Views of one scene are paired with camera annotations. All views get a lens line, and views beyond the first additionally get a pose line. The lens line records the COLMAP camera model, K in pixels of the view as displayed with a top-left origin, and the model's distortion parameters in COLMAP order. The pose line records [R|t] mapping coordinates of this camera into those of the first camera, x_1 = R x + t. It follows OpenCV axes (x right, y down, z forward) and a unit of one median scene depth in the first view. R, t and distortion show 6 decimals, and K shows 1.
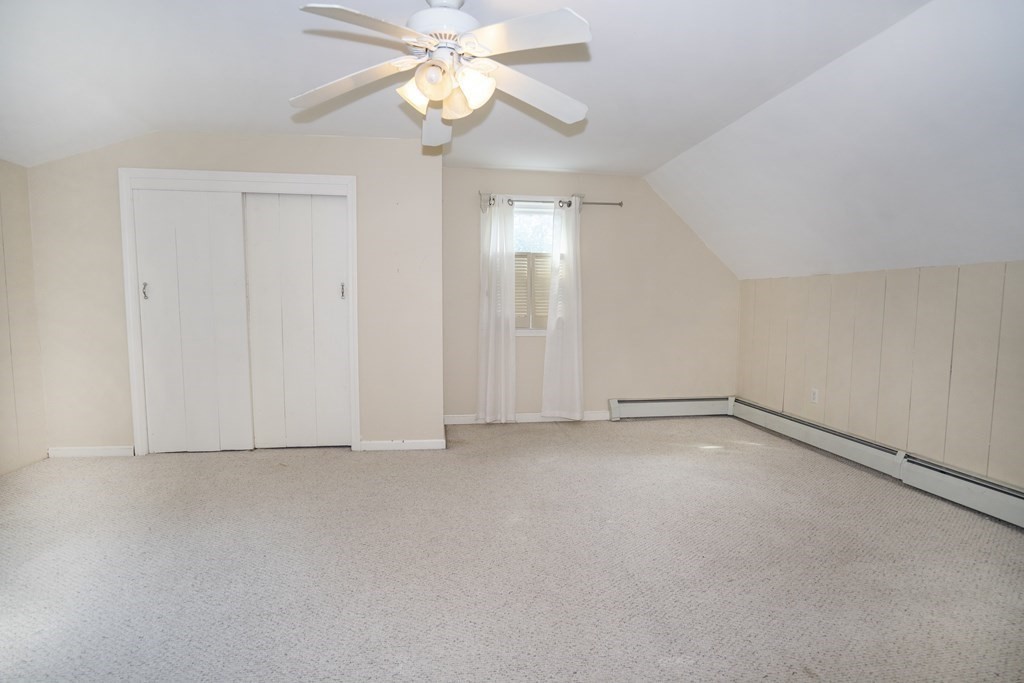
lens RADIAL K [[484.1, 0, 512.0], [0, 484.1, 341.5], [0, 0, 1]] dist [-0.063260, 0.033854]
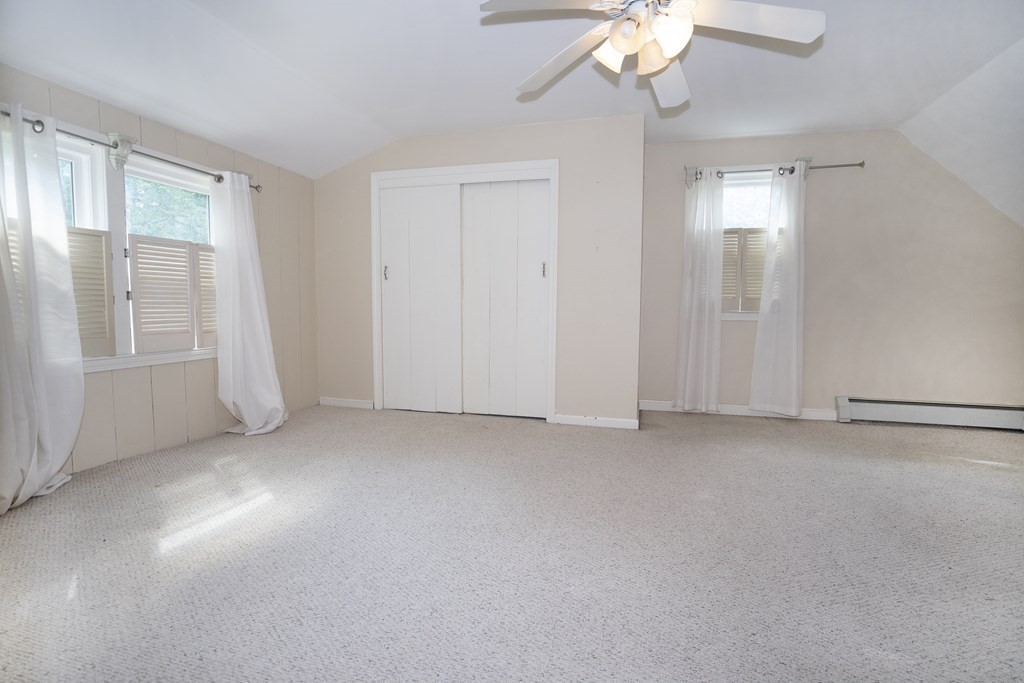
lens RADIAL K [[495.9, 0, 512.0], [0, 495.9, 341.5], [0, 0, 1]] dist [-0.037990, 0.017587]
pose [[0.916898, 0.033512, -0.397713, 0.019728], [-0.034137, 0.999402, 0.005510, 0.046085], [0.397660, 0.008524, 0.917493, -0.021494]]
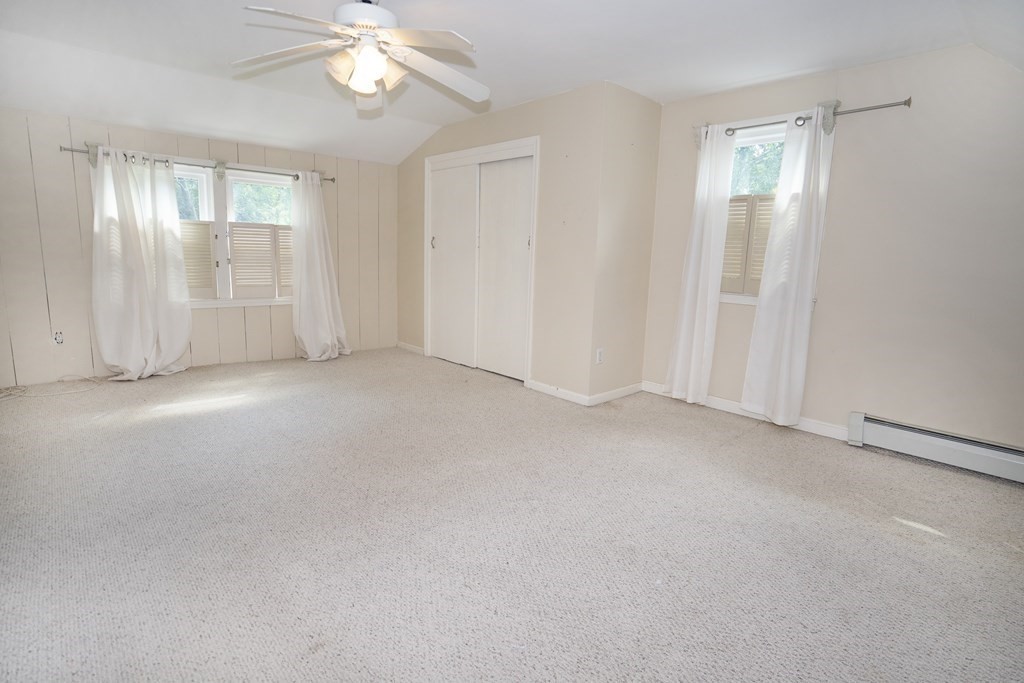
lens RADIAL K [[507.0, 0, 512.0], [0, 507.0, 341.5], [0, 0, 1]] dist [-0.023835, 0.000619]
pose [[0.582232, 0.154754, -0.798159, 0.584776], [-0.091679, 0.987953, 0.124676, -0.023378], [0.807837, 0.000584, 0.589405, 0.269188]]
